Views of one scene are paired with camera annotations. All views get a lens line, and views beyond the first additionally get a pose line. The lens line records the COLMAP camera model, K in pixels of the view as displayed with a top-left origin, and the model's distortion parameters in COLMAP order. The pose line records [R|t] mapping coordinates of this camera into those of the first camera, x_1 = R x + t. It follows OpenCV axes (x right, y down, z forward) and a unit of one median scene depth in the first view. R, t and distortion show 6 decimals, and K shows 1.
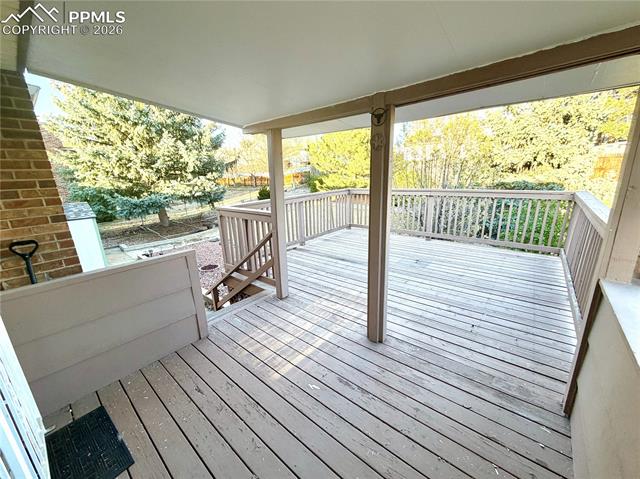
lens RADIAL K [[255.2, 0, 320.0], [0, 255.2, 239.5], [0, 0, 1]] dist [-0.000279, -0.000220]
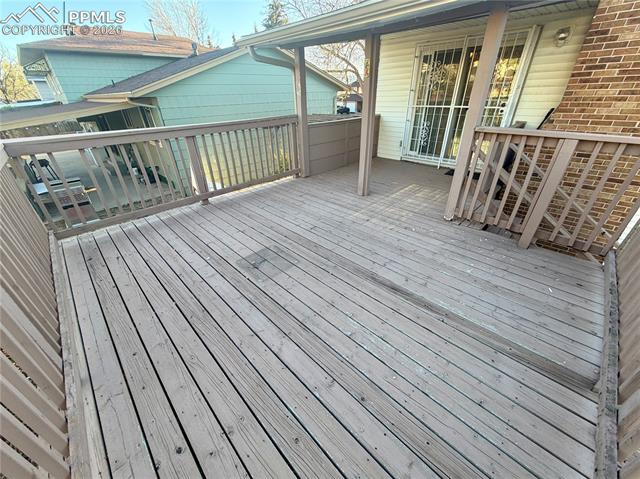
lens RADIAL K [[255.2, 0, 320.0], [0, 255.2, 239.5], [0, 0, 1]] dist [-0.000279, -0.000220]
pose [[-0.994940, -0.004538, 0.100367, 0.169832], [0.067830, 0.706606, 0.704349, -0.303905], [-0.074116, 0.707593, -0.702723, 1.212261]]
